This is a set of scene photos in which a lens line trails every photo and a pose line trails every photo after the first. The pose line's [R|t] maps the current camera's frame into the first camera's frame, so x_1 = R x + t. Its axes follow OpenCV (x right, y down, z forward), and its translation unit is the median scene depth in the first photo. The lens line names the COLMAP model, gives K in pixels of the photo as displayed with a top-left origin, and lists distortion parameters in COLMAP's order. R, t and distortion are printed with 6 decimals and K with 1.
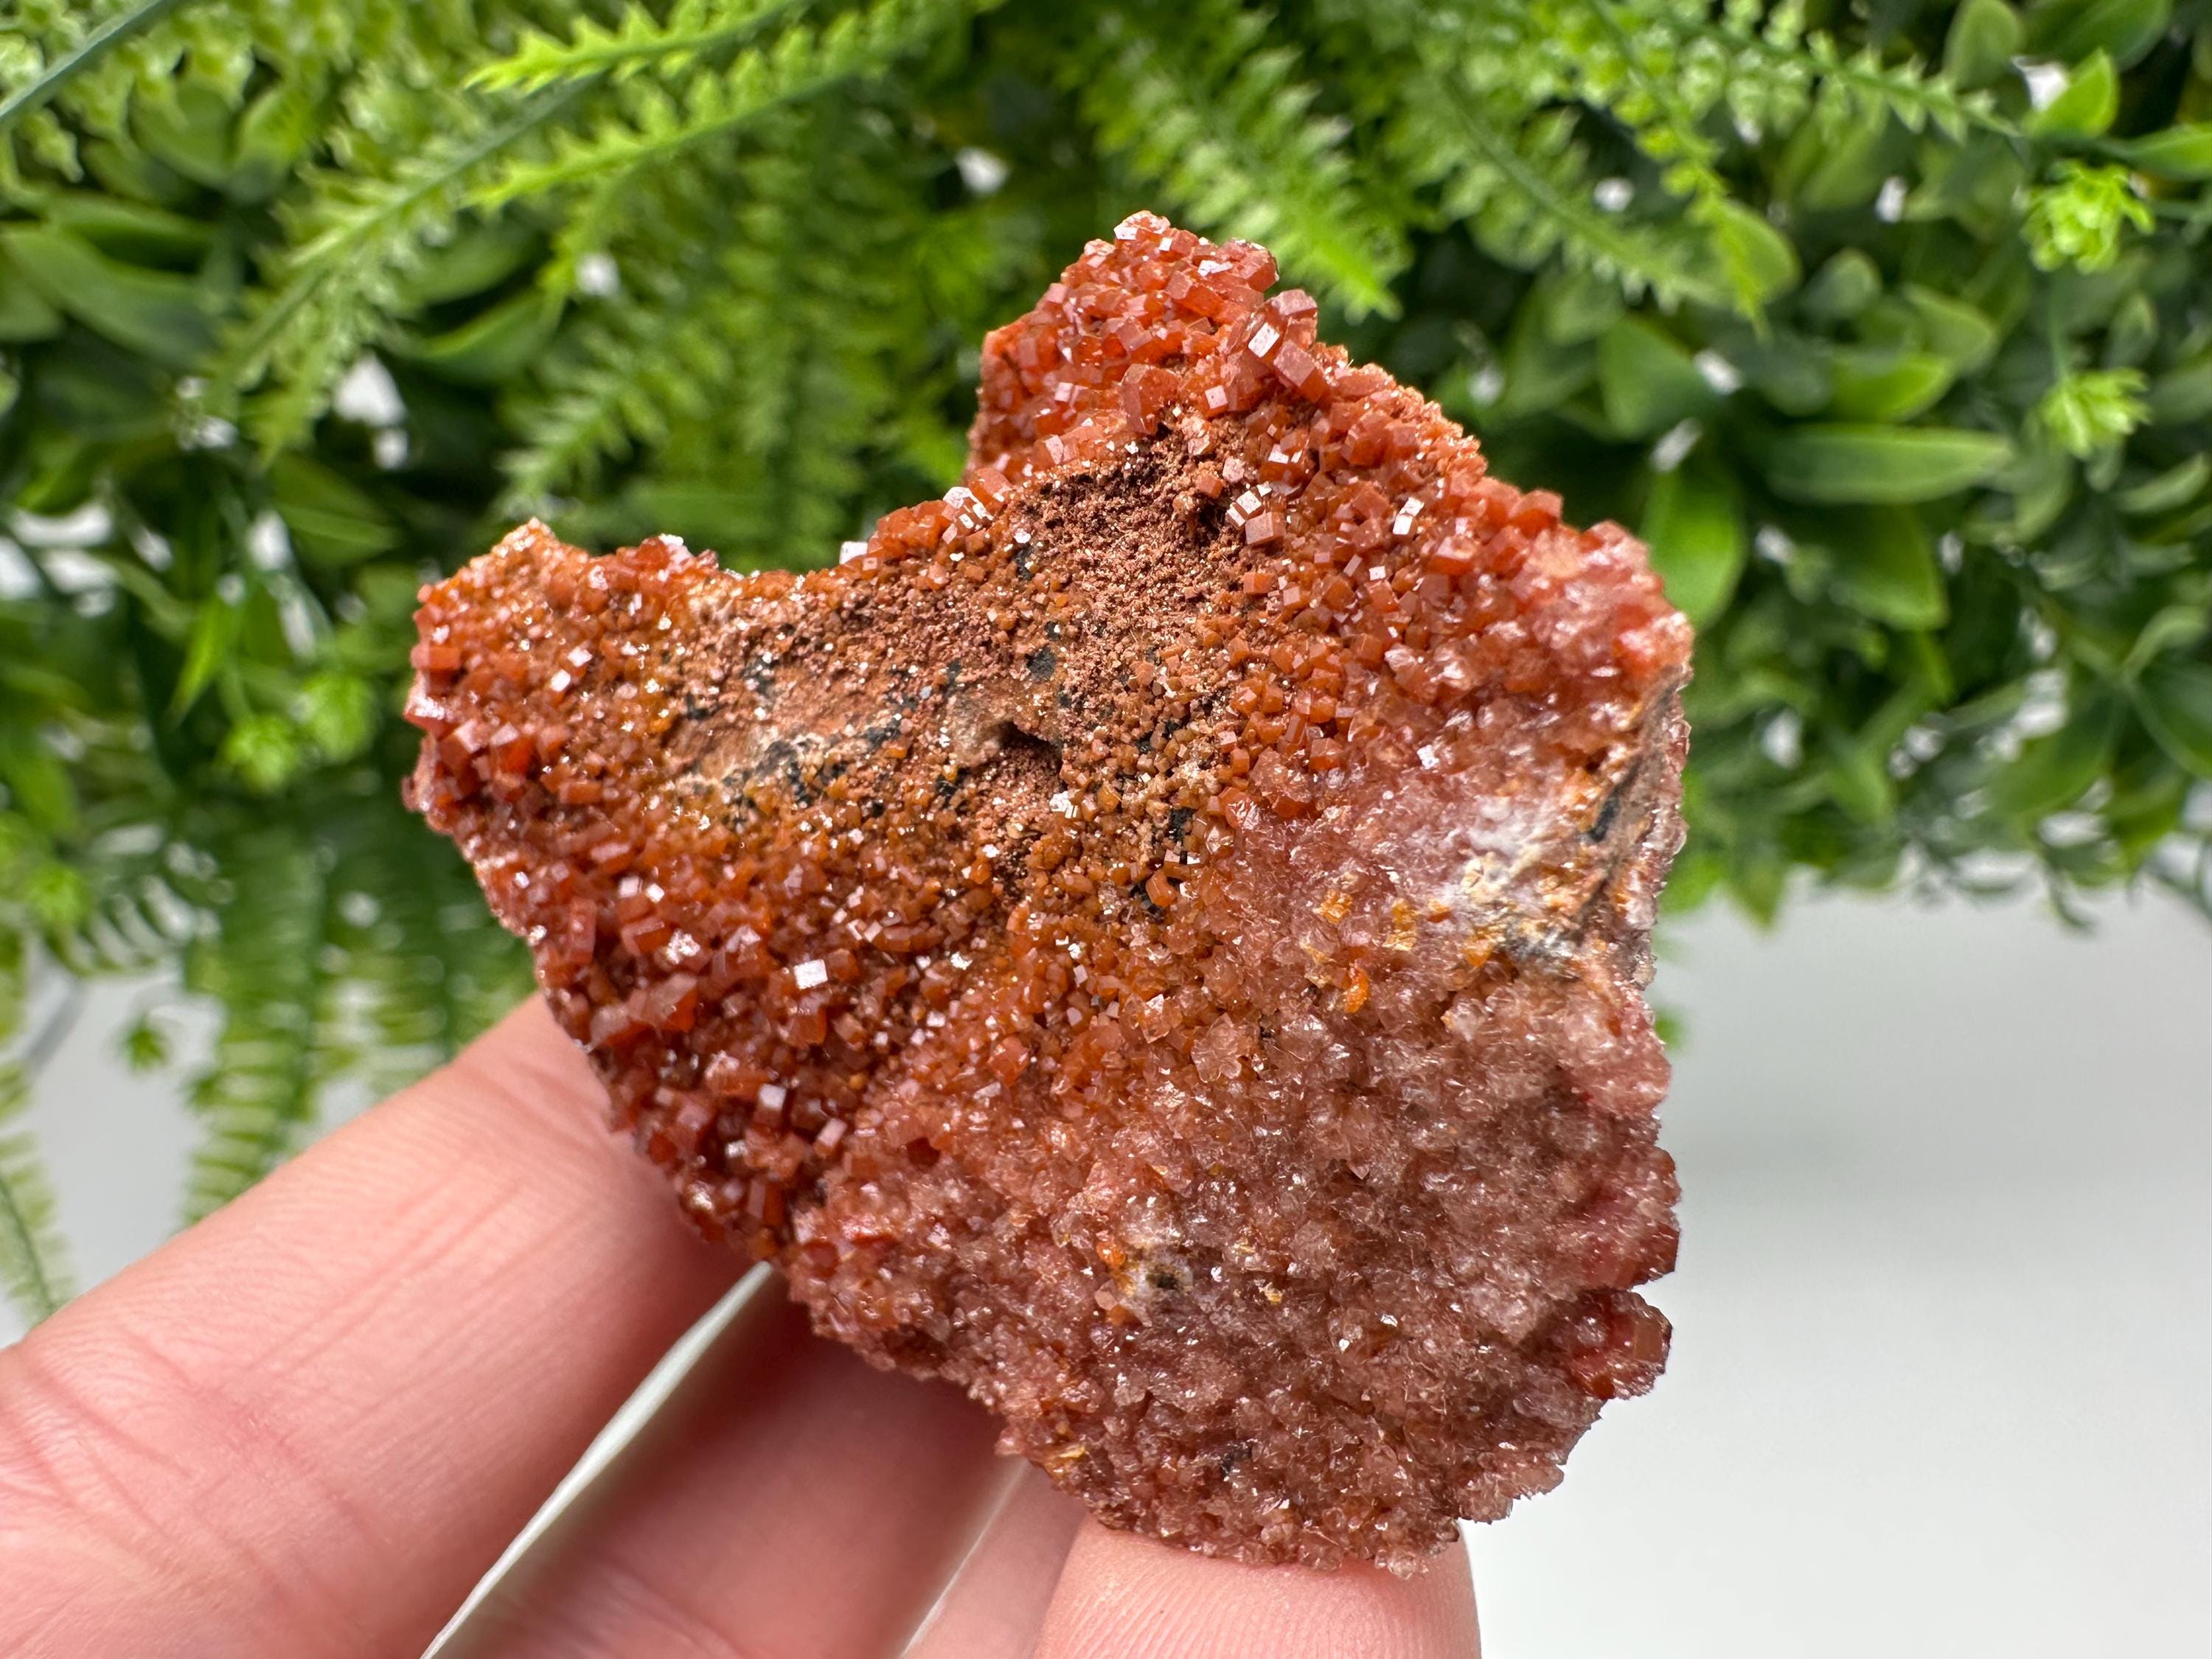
lens RADIAL K [[1605.1, 0, 1096.8], [0, 1605.1, 948.6], [0, 0, 1]] dist [-0.010950, -0.000278]
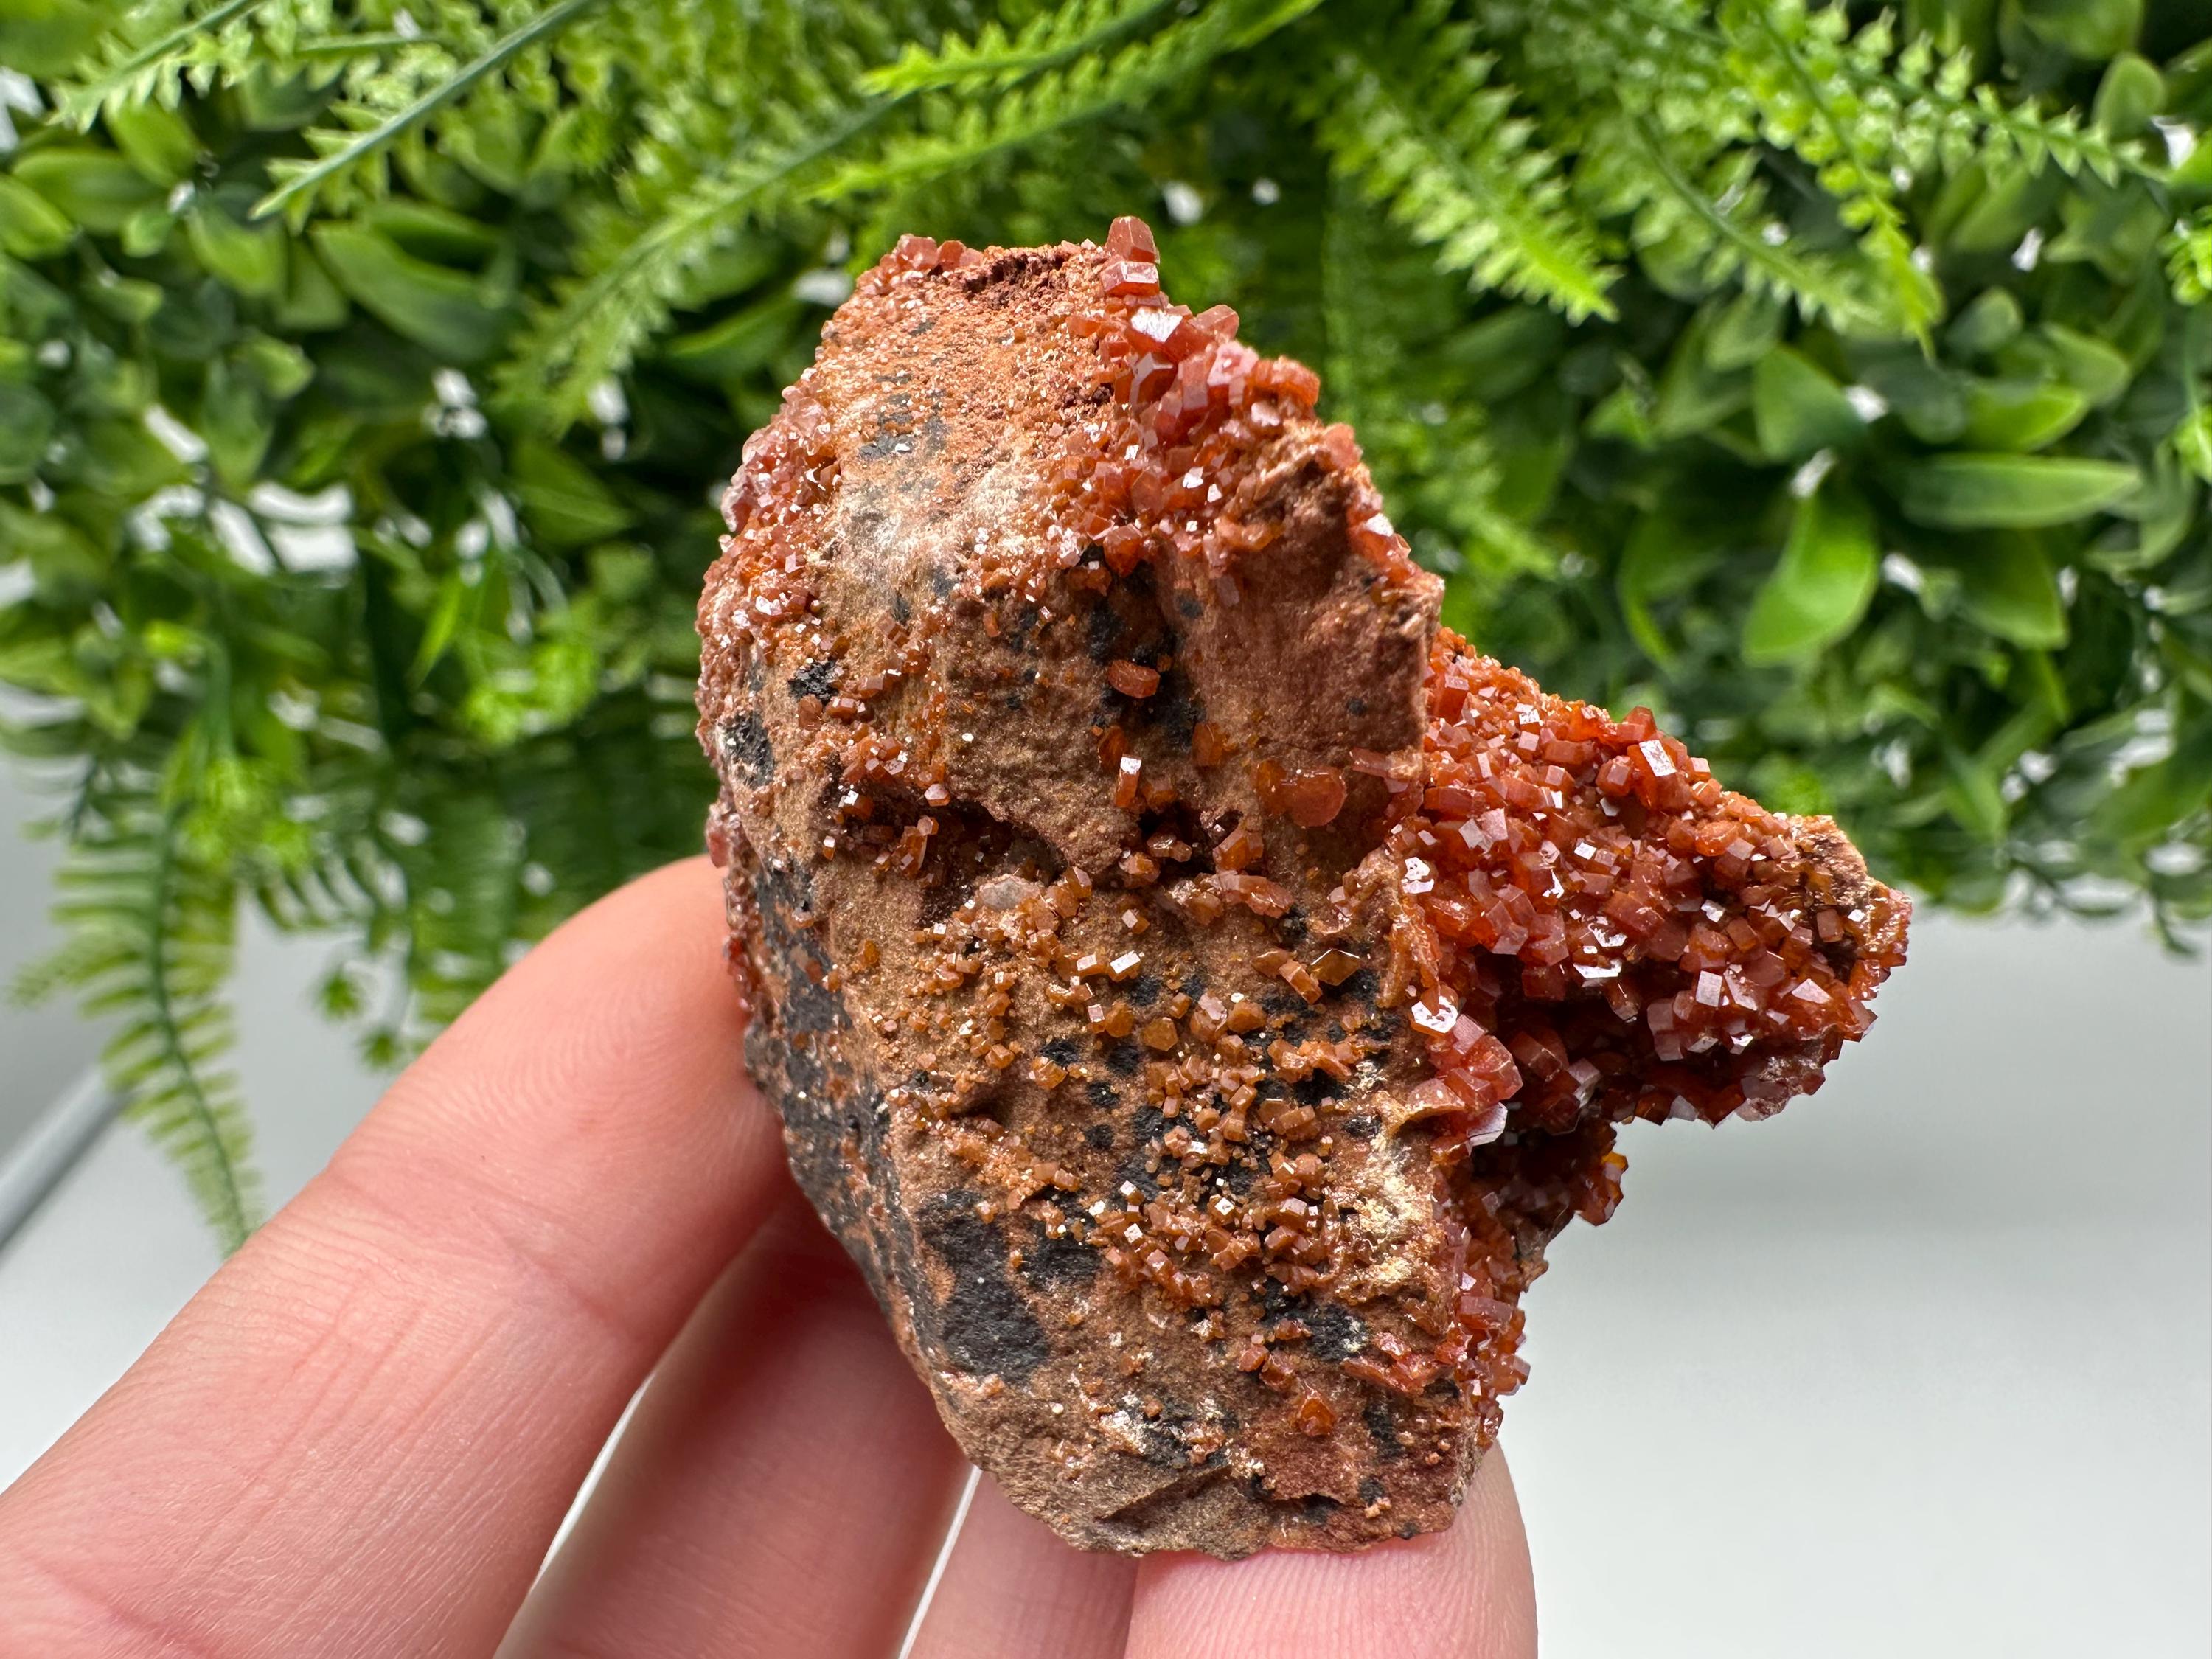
lens RADIAL K [[1609.7, 0, 1091.1], [0, 1609.7, 954.5], [0, 0, 1]] dist [-0.004309, -0.002761]
pose [[0.998939, 0.036666, -0.027856, -0.093334], [-0.037618, 0.998699, -0.034432, 0.073668], [0.026557, 0.035443, 0.999019, -0.087437]]
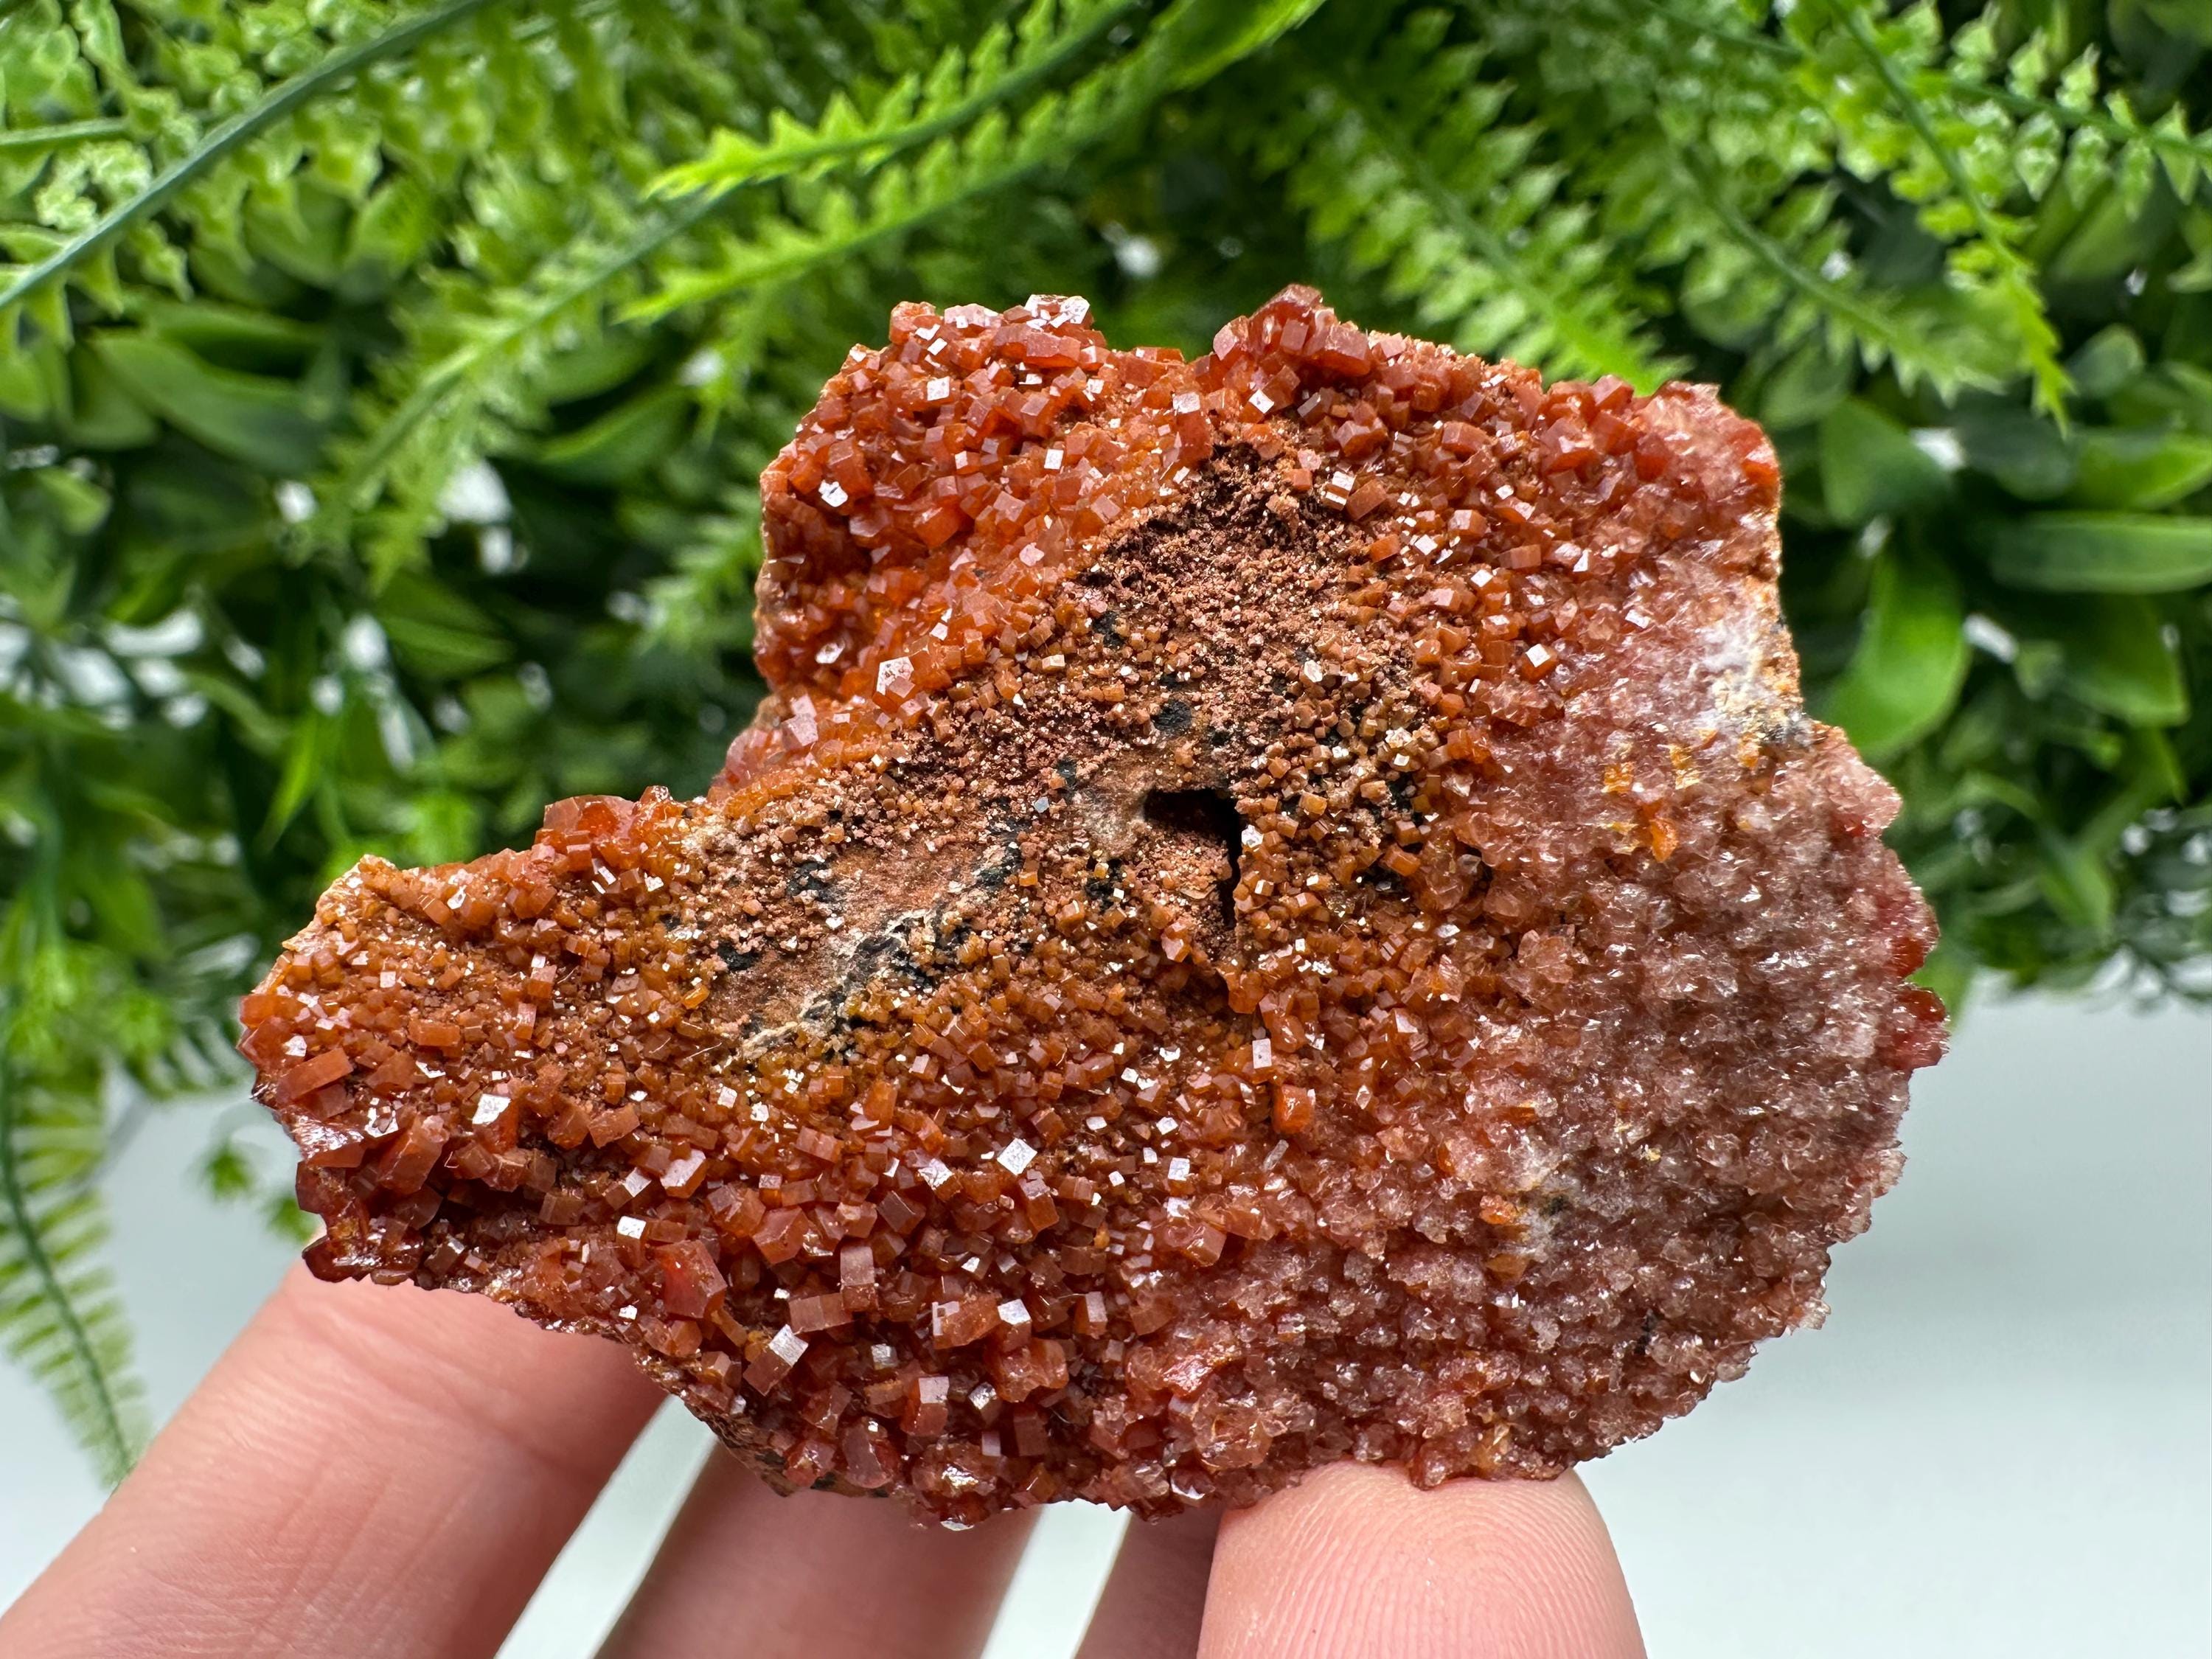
lens RADIAL K [[1598.1, 0, 1104.3], [0, 1598.1, 923.9], [0, 0, 1]] dist [-0.011214, 0.000499]
pose [[0.999623, -0.006929, -0.026552, -0.074573], [0.005903, 0.999240, -0.038528, -0.066777], [0.026799, 0.038357, 0.998905, 0.098957]]
